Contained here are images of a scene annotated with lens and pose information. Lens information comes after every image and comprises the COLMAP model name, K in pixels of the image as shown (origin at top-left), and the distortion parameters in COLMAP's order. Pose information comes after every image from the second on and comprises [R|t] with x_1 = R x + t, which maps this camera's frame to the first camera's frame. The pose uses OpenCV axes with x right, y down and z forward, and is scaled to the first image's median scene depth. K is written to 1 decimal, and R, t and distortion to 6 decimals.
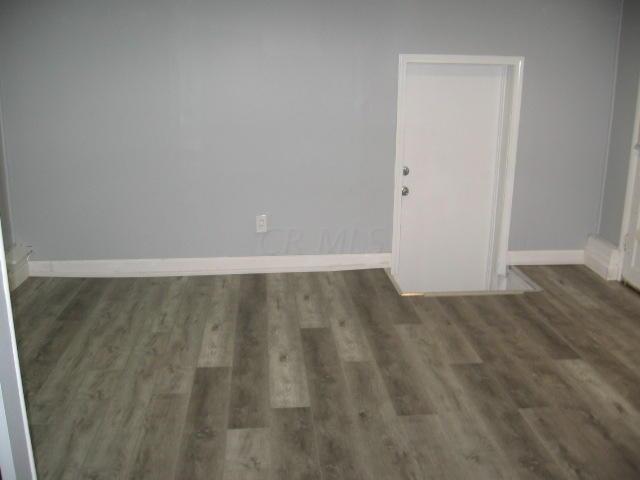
lens RADIAL K [[686.2, 0, 320.8], [0, 686.2, 242.0], [0, 0, 1]] dist [-0.075026, 0.000000]
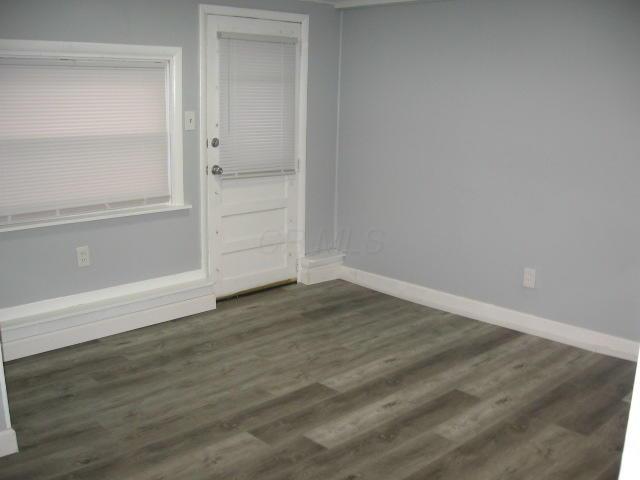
lens RADIAL K [[686.2, 0, 320.6], [0, 686.2, 239.0], [0, 0, 1]] dist [-0.075026, 0.000000]
pose [[0.622657, 0.168843, -0.764062, 0.520743], [-0.214396, 0.975889, 0.040936, -0.067524], [0.752551, 0.138323, 0.643843, 0.258119]]
